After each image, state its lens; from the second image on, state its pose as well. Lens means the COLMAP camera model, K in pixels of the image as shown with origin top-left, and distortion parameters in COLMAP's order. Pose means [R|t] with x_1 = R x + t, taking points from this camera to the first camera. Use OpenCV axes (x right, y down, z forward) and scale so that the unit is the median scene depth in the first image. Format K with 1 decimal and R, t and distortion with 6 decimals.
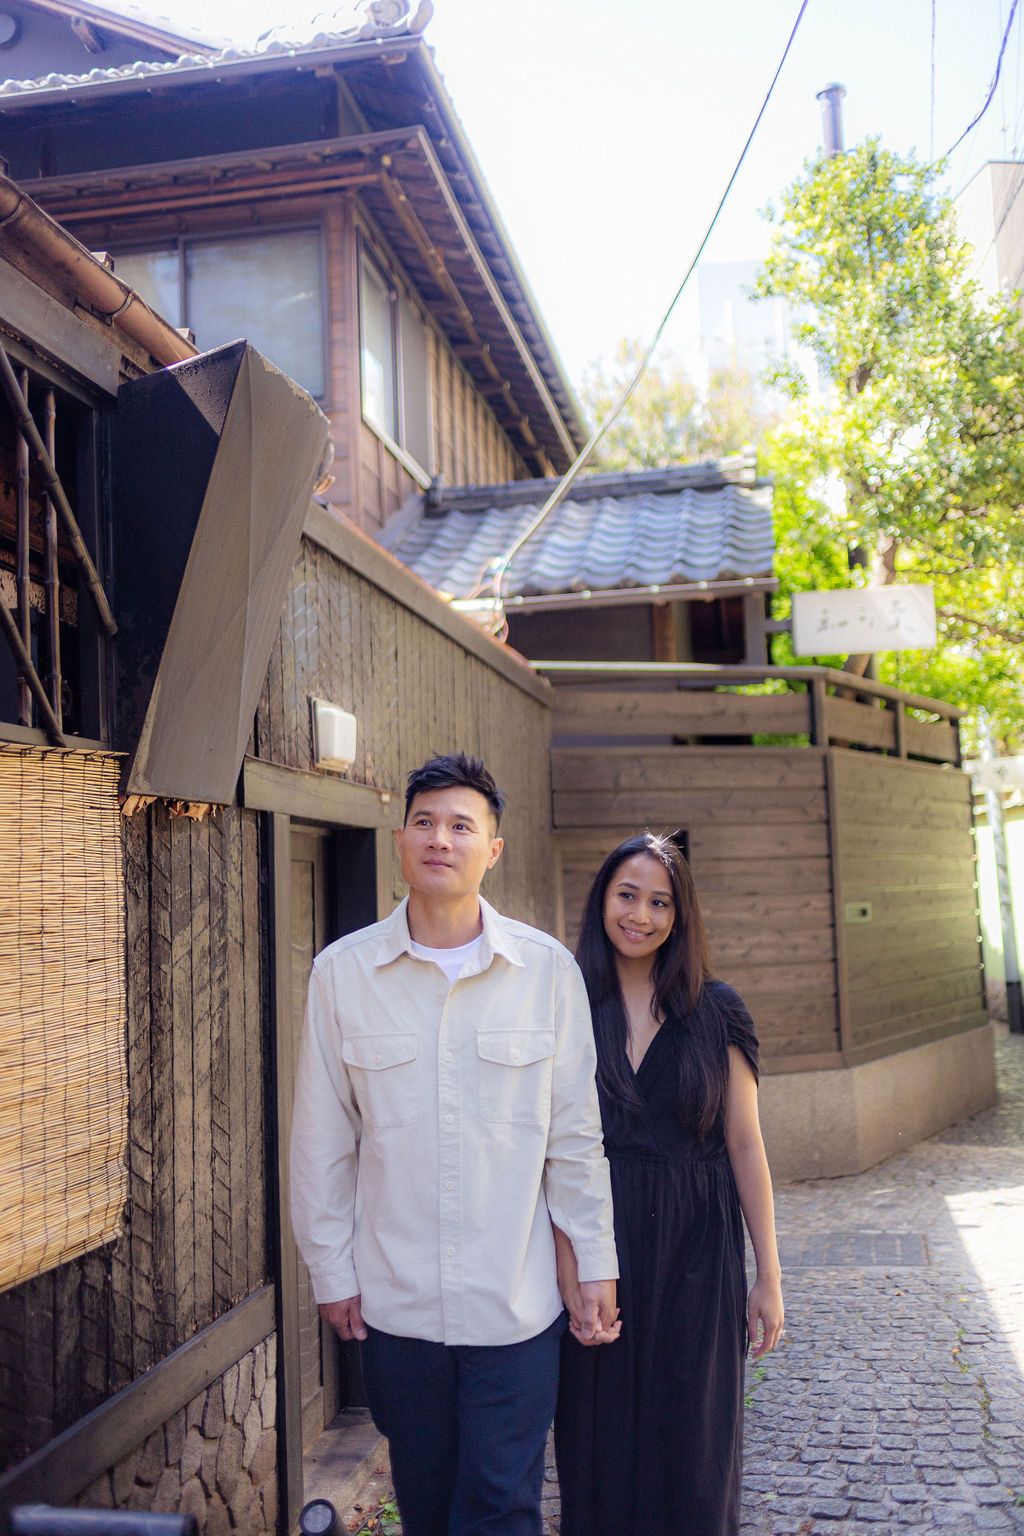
lens RADIAL K [[1548.8, 0, 512.0], [0, 1548.8, 768.0], [0, 0, 1]] dist [-0.000763, -0.005571]
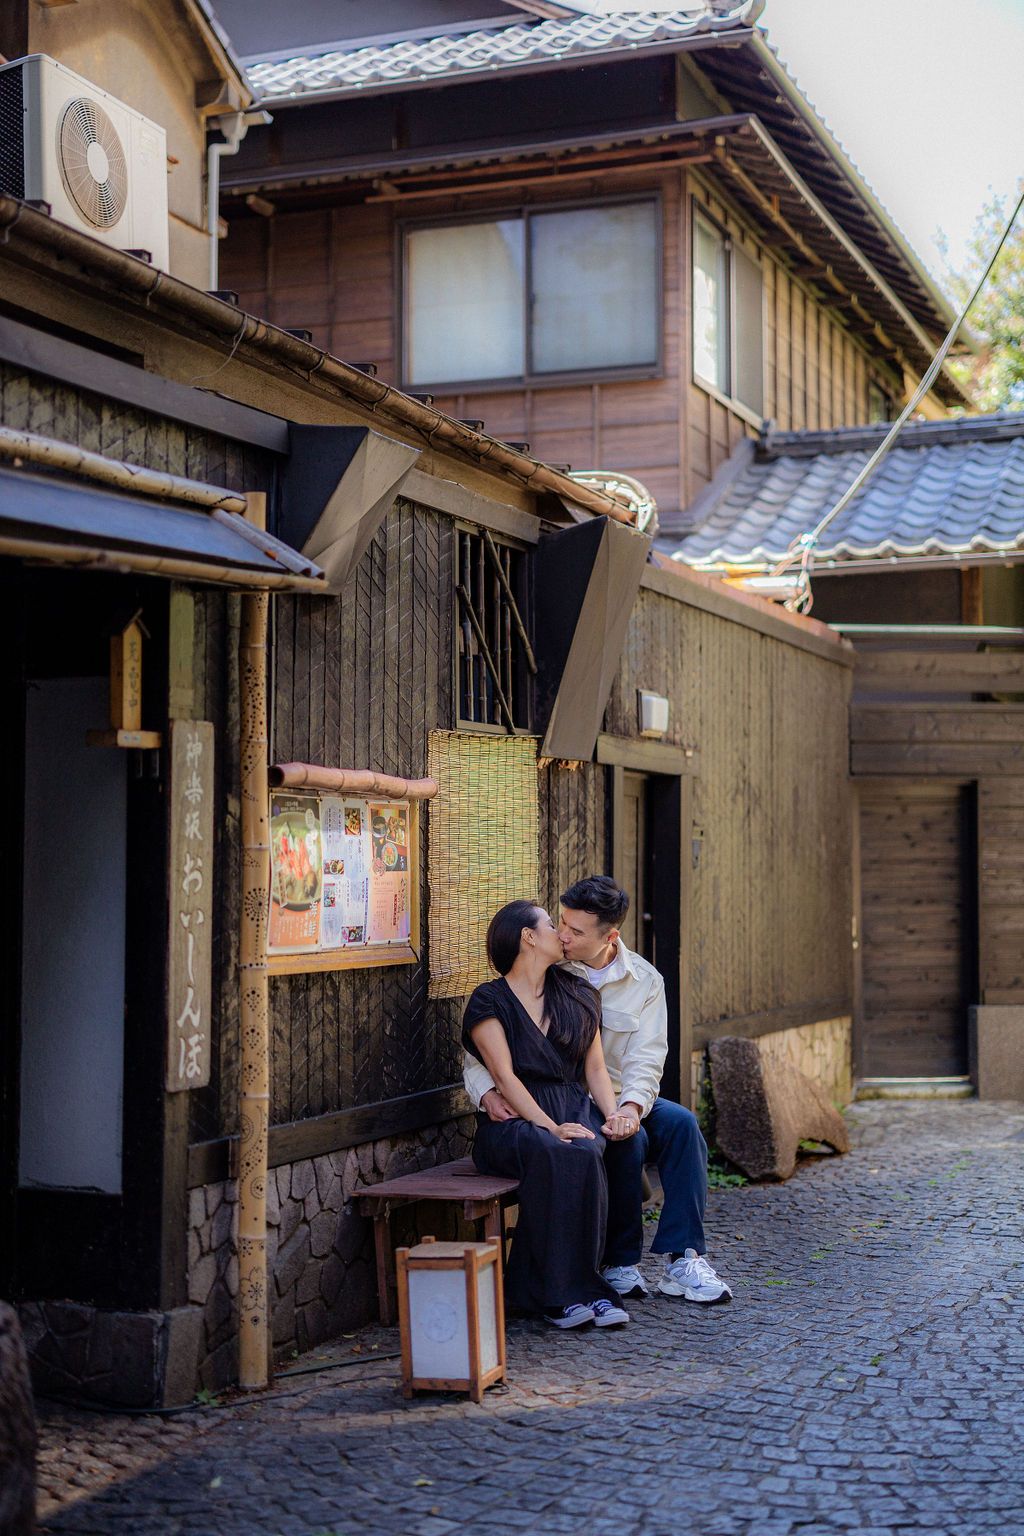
lens RADIAL K [[2209.2, 0, 512.0], [0, 2209.2, 768.0], [0, 0, 1]] dist [0.025103, 0.053470]
pose [[0.982566, 0.025204, -0.184199, 0.071440], [-0.017192, 0.998841, 0.044966, -0.030177], [0.185119, -0.041015, 0.981860, -0.551135]]
